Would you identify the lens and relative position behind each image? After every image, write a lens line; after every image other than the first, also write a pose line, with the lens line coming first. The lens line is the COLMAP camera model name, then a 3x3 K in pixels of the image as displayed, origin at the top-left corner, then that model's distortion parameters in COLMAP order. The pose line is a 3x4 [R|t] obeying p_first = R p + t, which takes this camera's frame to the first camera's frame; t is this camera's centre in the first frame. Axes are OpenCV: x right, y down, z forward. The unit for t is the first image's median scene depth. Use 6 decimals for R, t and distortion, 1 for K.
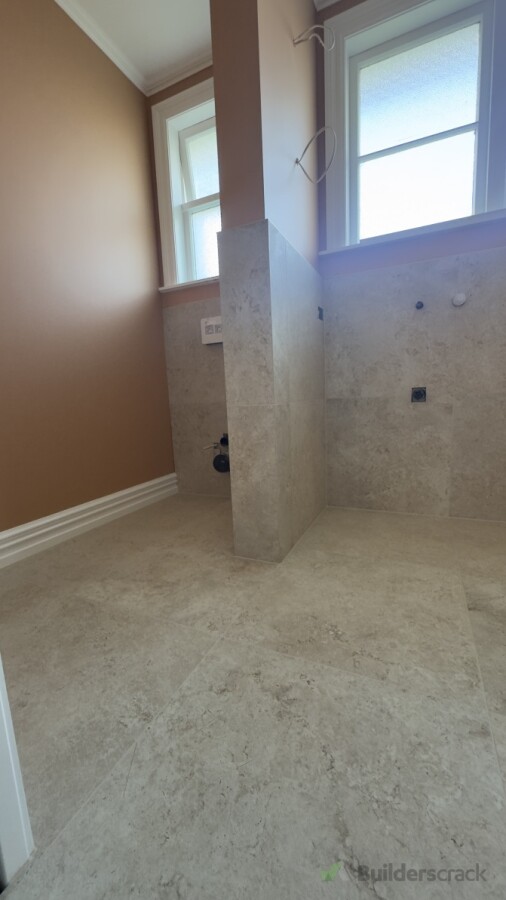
lens RADIAL K [[358.6, 0, 255.4], [0, 358.6, 449.6], [0, 0, 1]] dist [-0.005834, 0.000663]
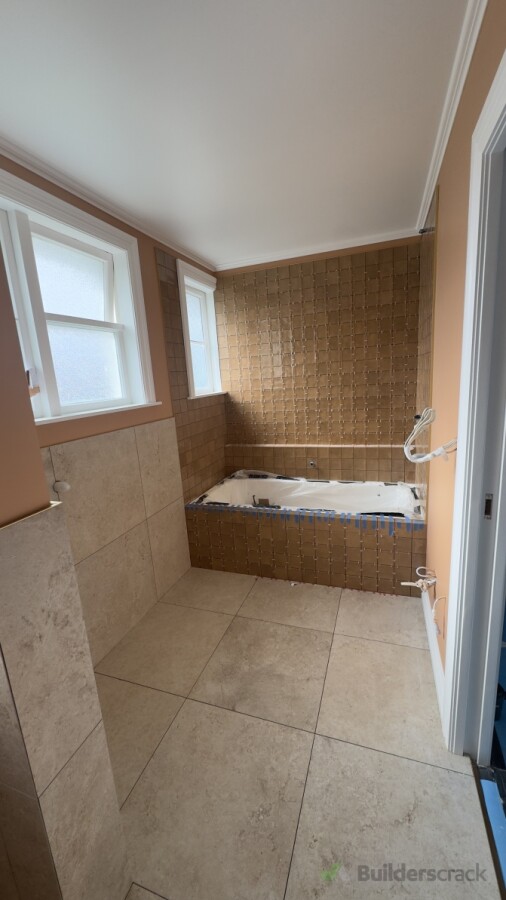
lens RADIAL K [[358.6, 0, 250.9], [0, 358.6, 448.0], [0, 0, 1]] dist [-0.005834, 0.000663]
pose [[-0.085398, -0.150685, 0.984886, -0.607896], [0.222611, 0.960623, 0.166275, -0.703864], [-0.971160, 0.233446, -0.048491, 0.581606]]
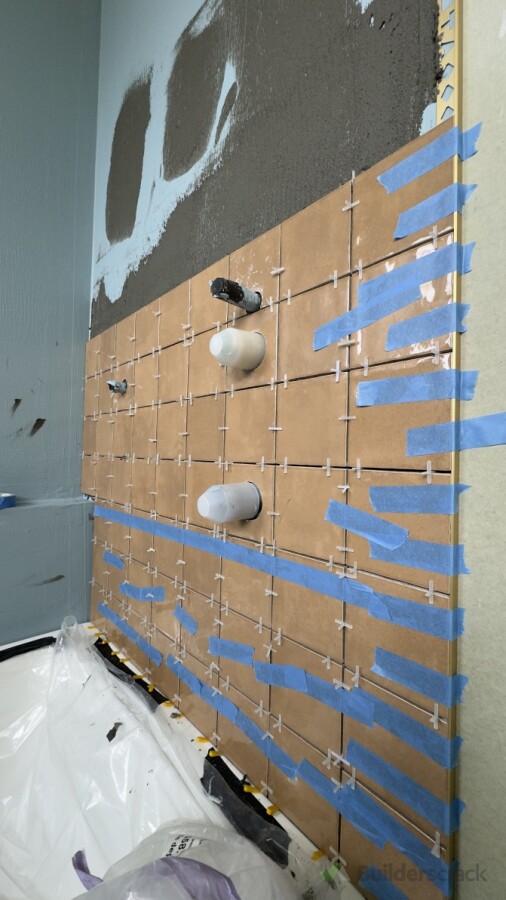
lens RADIAL K [[358.6, 0, 255.2], [0, 358.6, 449.9], [0, 0, 1]] dist [-0.005834, 0.000663]
pose [[-0.924129, 0.027306, 0.381104, 0.949548], [0.074701, 0.991106, 0.110128, -0.251164], [-0.374708, 0.130241, -0.917950, -0.019536]]
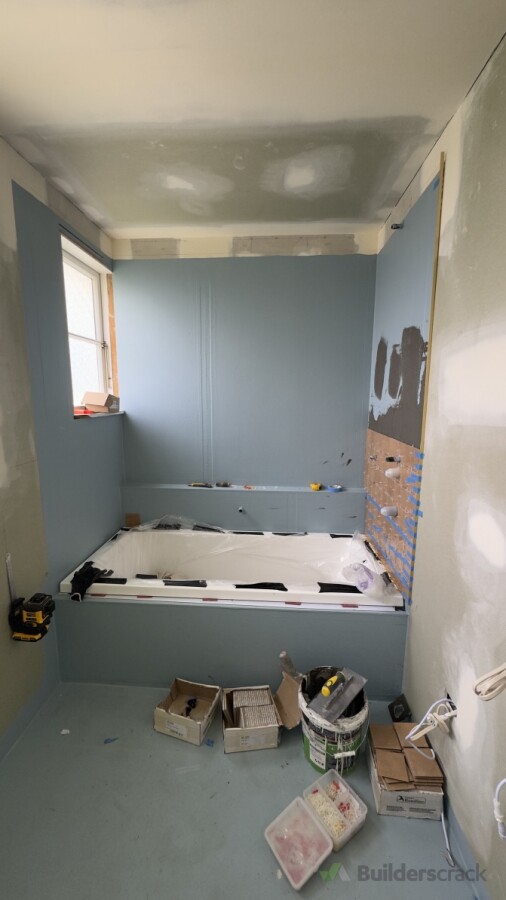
lens RADIAL K [[358.6, 0, 256.1], [0, 358.6, 449.4], [0, 0, 1]] dist [-0.005834, 0.000663]
pose [[-0.359505, -0.108382, 0.926828, 0.018358], [0.158717, 0.971657, 0.175189, -0.730932], [-0.919546, 0.210085, -0.332114, 0.571267]]
